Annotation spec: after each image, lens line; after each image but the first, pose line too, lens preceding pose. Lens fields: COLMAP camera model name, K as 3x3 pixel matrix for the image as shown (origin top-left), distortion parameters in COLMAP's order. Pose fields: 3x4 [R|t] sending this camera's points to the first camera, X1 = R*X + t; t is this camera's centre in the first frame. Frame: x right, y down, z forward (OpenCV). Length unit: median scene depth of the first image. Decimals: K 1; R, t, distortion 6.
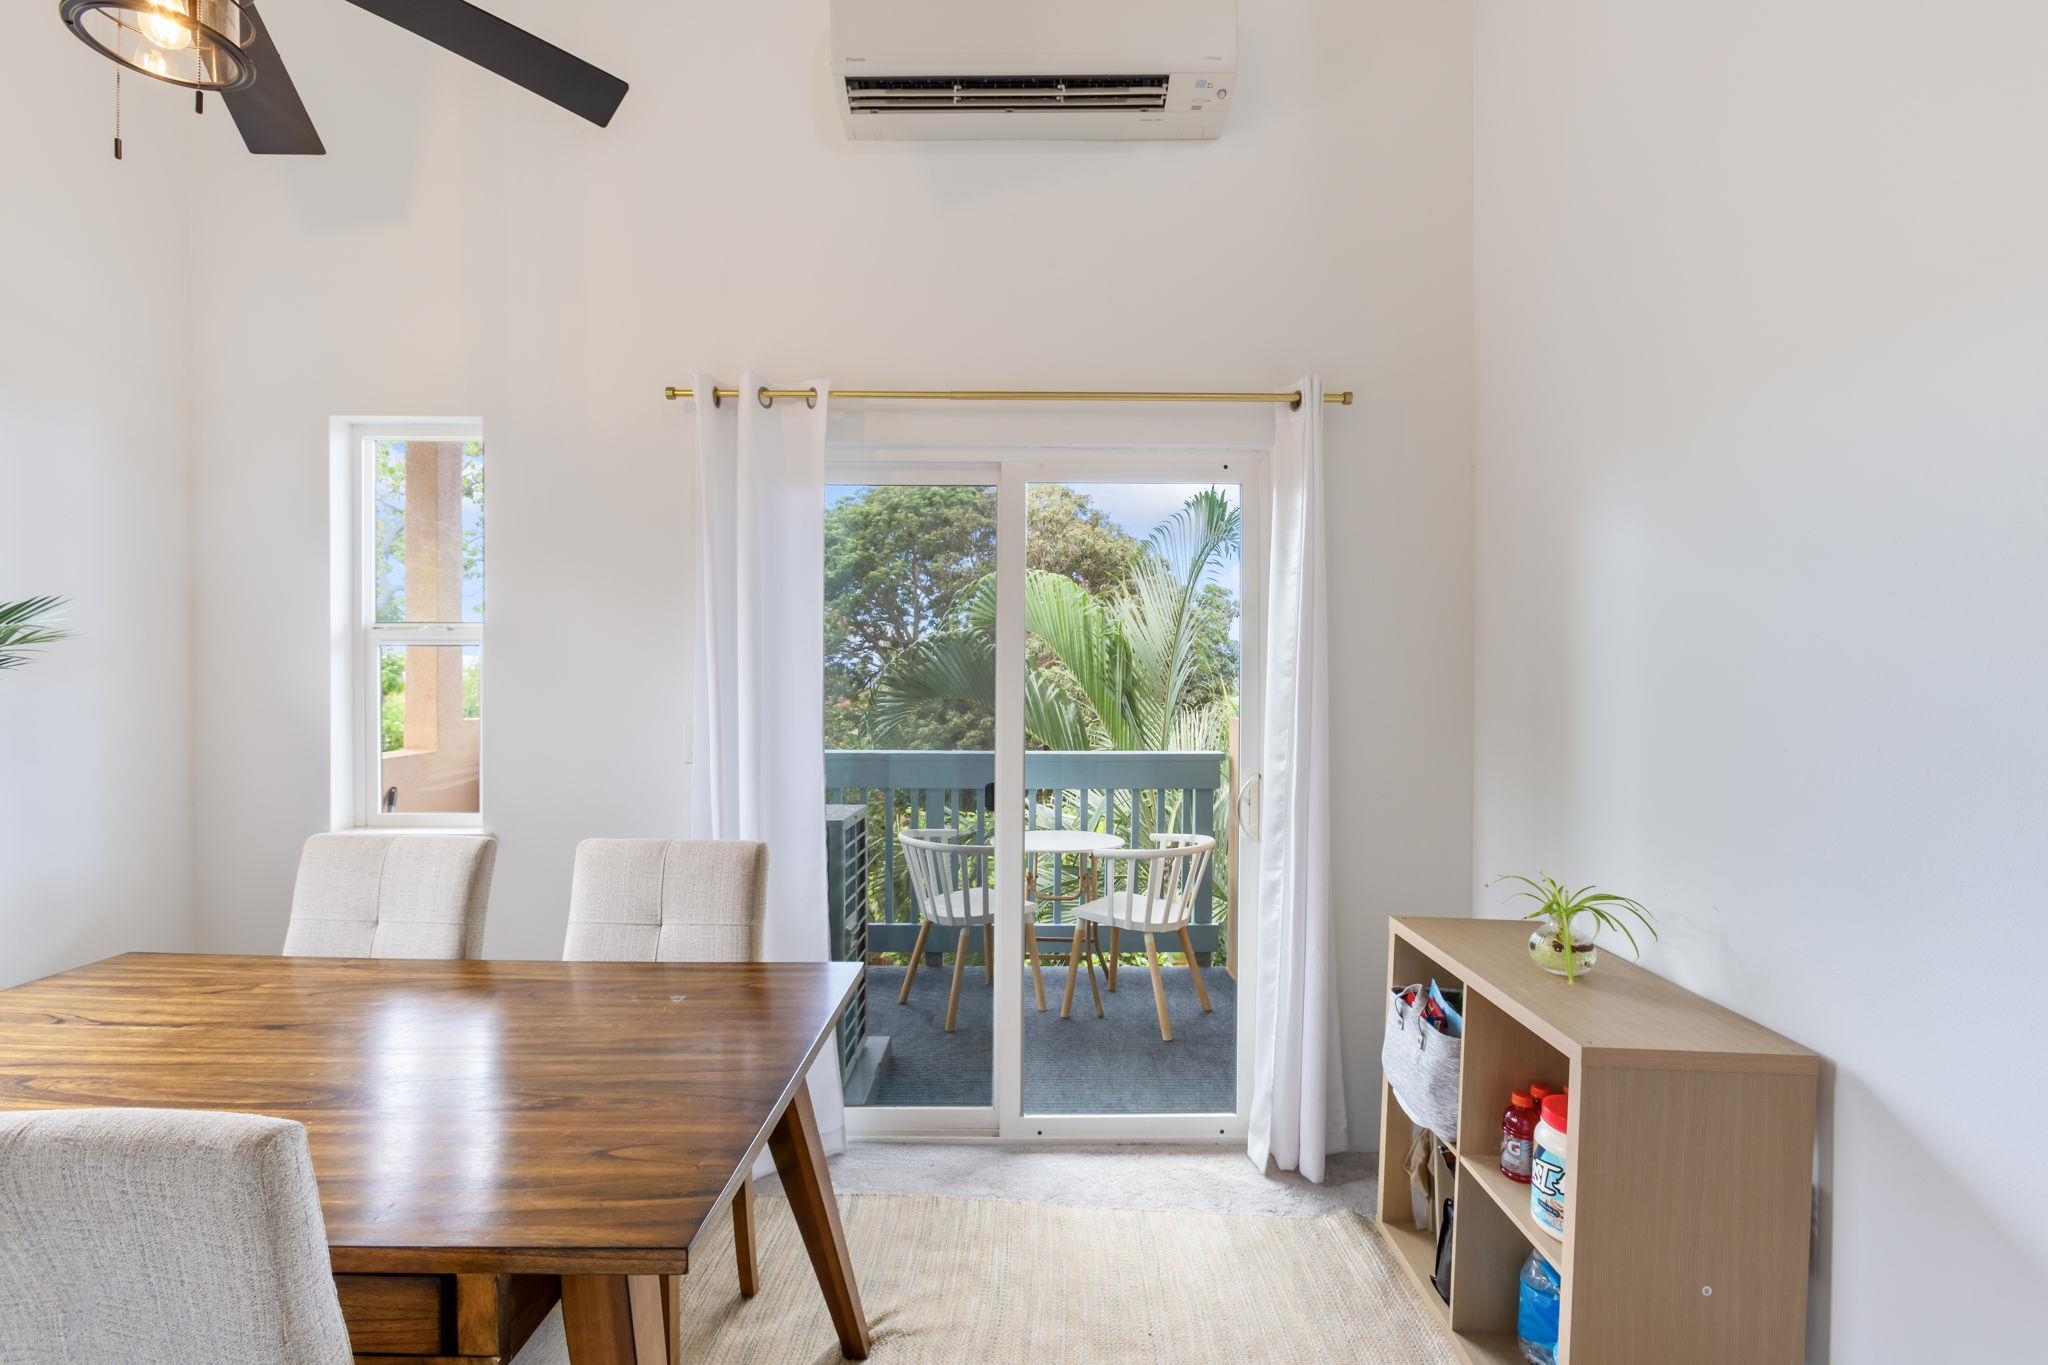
lens RADIAL K [[911.4, 0, 1021.0], [0, 911.4, 681.7], [0, 0, 1]] dist [-0.012149, 0.007491]
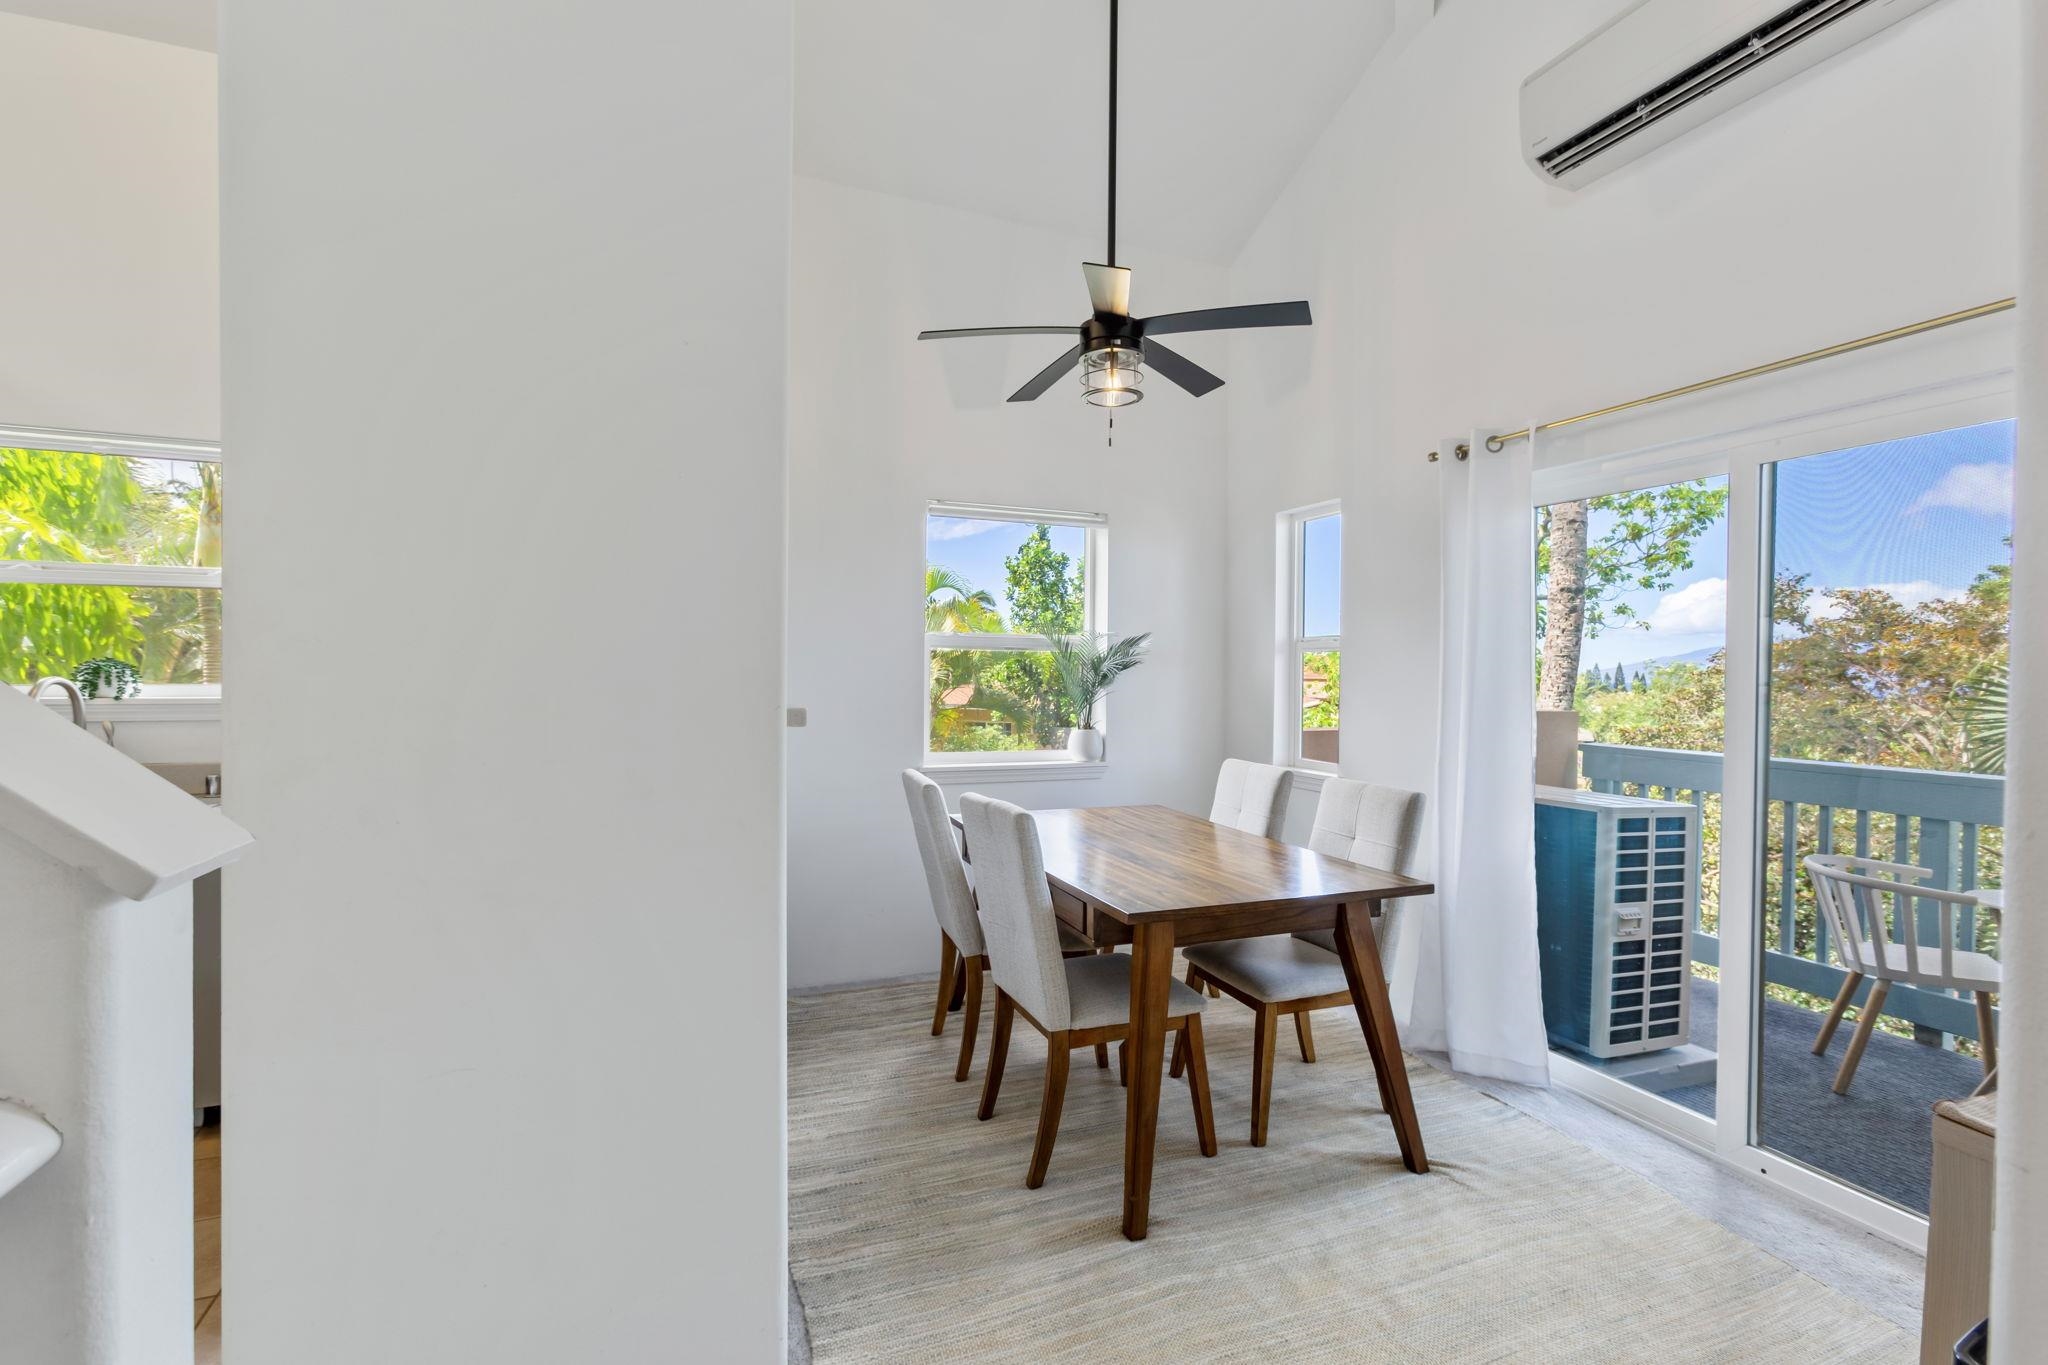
lens RADIAL K [[911.4, 0, 1028.0], [0, 911.4, 683.9], [0, 0, 1]] dist [-0.012149, 0.007491]
pose [[0.374482, 0.013970, -0.927129, 0.358969], [-0.014019, 0.999858, 0.009404, 0.004844], [0.927128, 0.009476, 0.374624, -0.021479]]
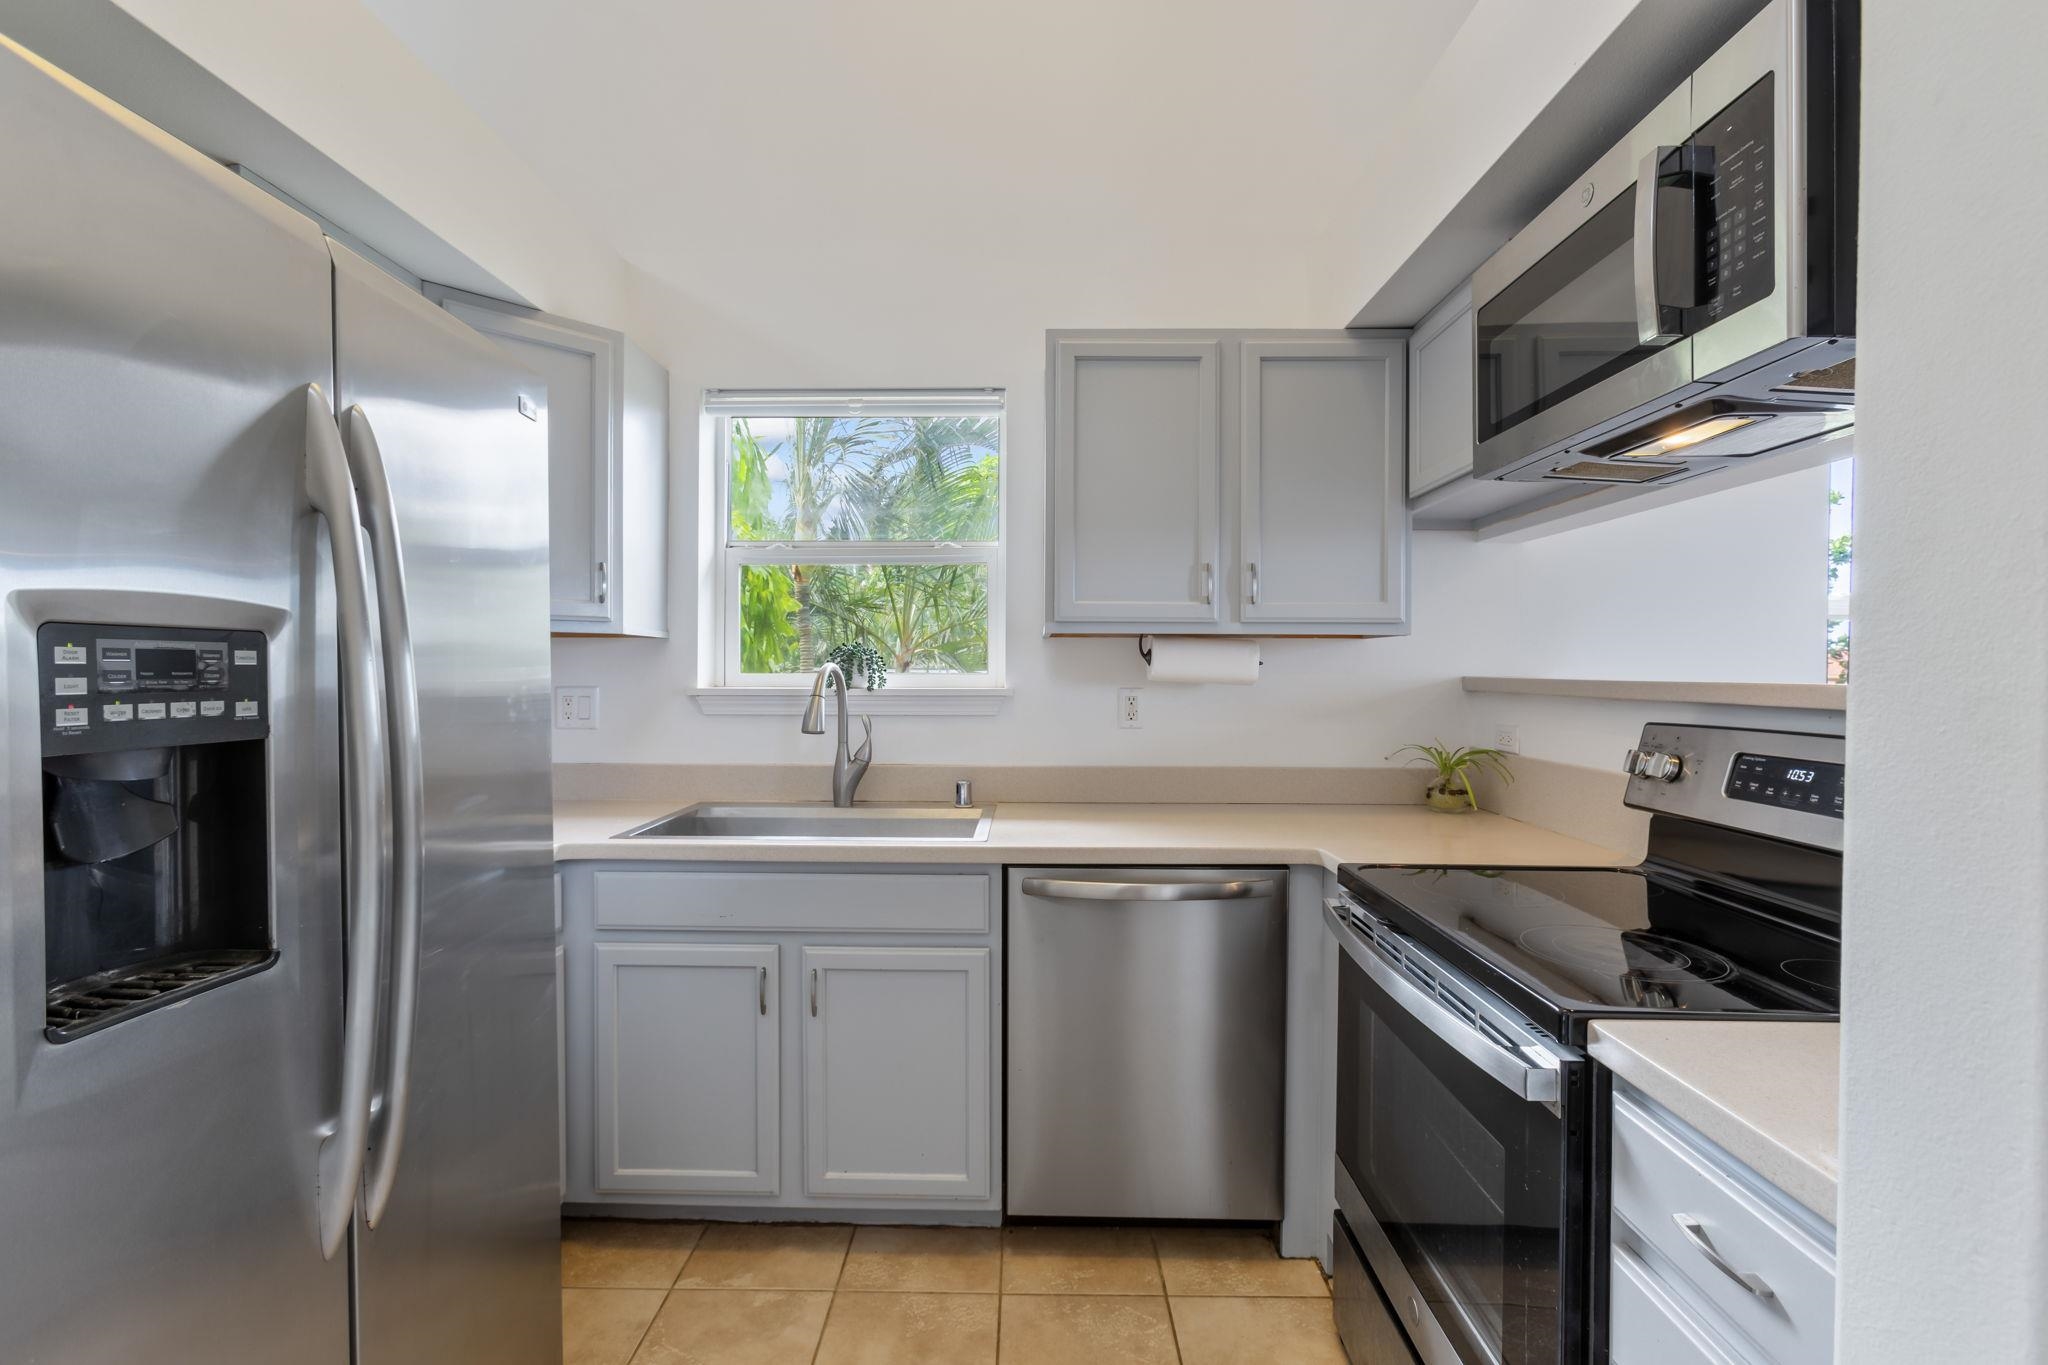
lens RADIAL K [[911.4, 0, 1020.6], [0, 911.4, 676.4], [0, 0, 1]] dist [-0.012149, 0.007491]
pose [[-0.026360, 0.006642, -0.999630, 0.070006], [-0.007206, 0.999951, 0.006835, 0.018648], [0.999627, 0.007383, -0.026311, -0.285097]]
